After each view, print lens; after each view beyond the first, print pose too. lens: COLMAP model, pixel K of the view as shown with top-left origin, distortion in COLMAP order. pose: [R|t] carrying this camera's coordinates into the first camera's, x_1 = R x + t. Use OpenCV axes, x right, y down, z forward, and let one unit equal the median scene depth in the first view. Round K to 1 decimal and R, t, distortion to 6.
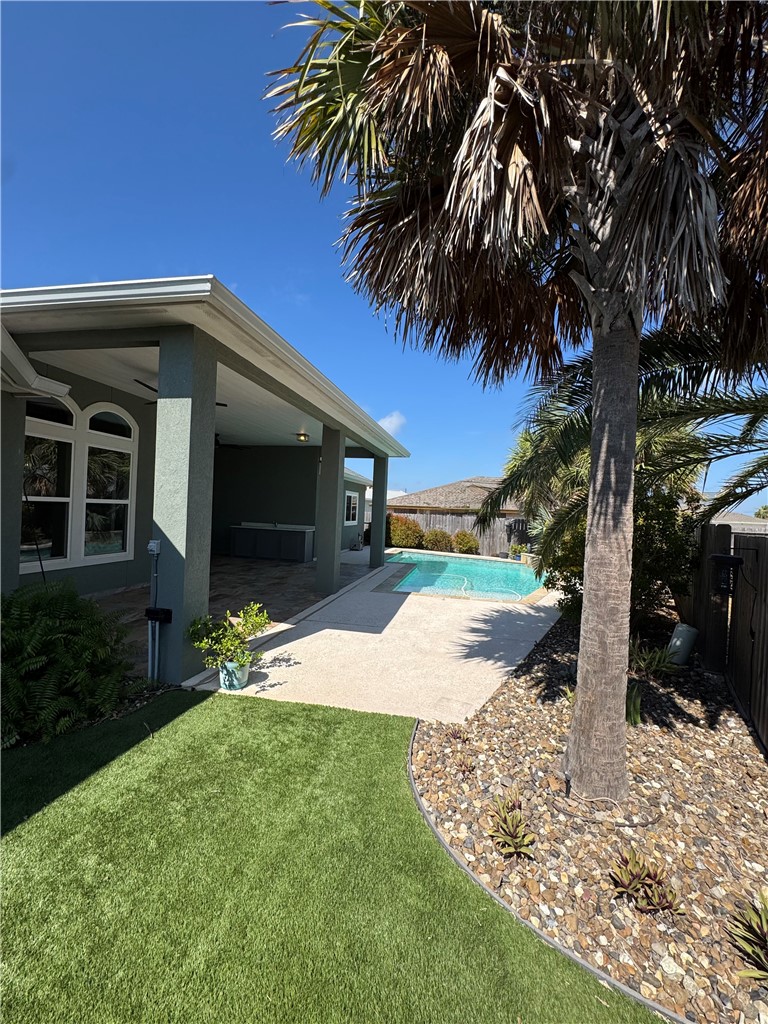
lens RADIAL K [[405.0, 0, 384.0], [0, 405.0, 512.0], [0, 0, 1]] dist [0.001680, 0.000030]
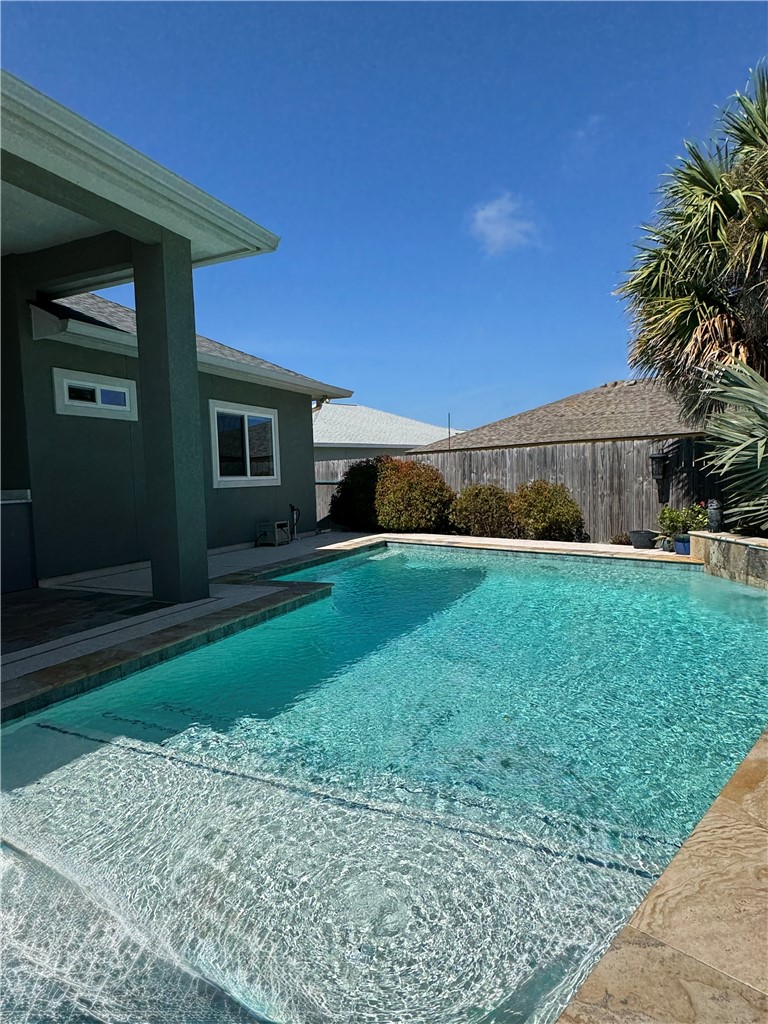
lens RADIAL K [[579.9, 0, 384.0], [0, 579.9, 512.0], [0, 0, 1]] dist [0.015233, 0.001162]
pose [[0.975733, -0.063668, -0.209502, 0.173600], [0.075473, 0.995951, 0.048835, 0.039082], [0.205544, -0.063462, 0.976588, 0.432904]]
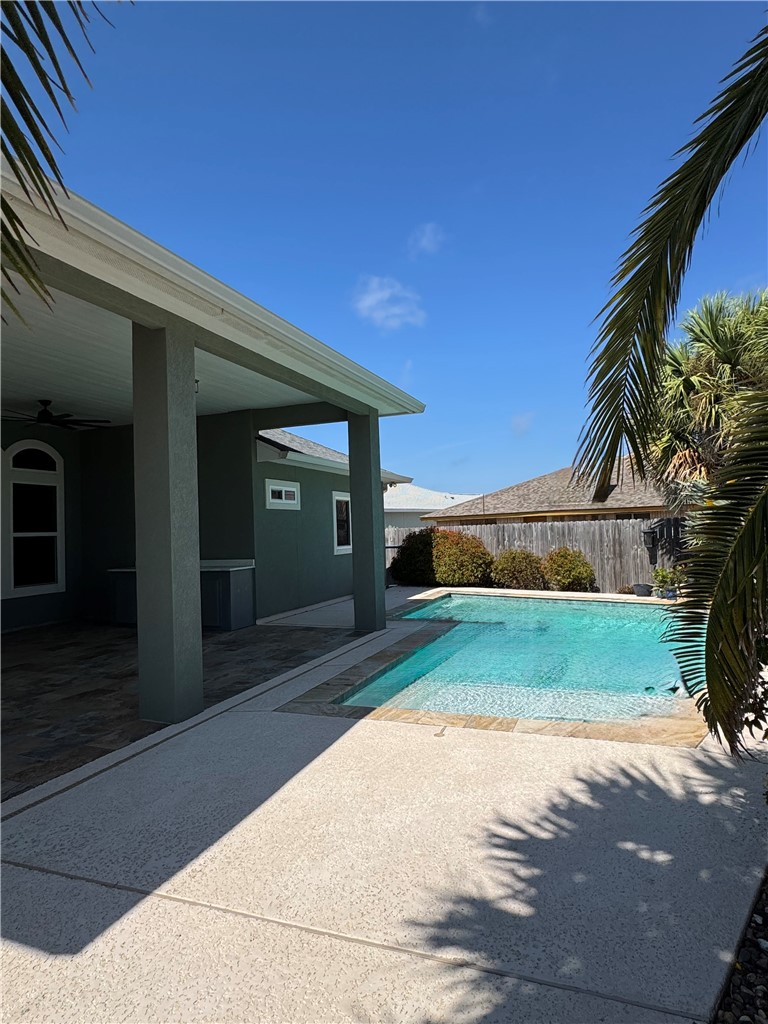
lens RADIAL K [[570.8, 0, 384.0], [0, 570.8, 512.0], [0, 0, 1]] dist [0.000392, 0.000611]
pose [[0.984204, -0.083446, -0.156140, 0.089021], [0.077468, 0.996024, -0.043996, 0.013942], [0.159190, 0.031205, 0.986755, 0.217262]]
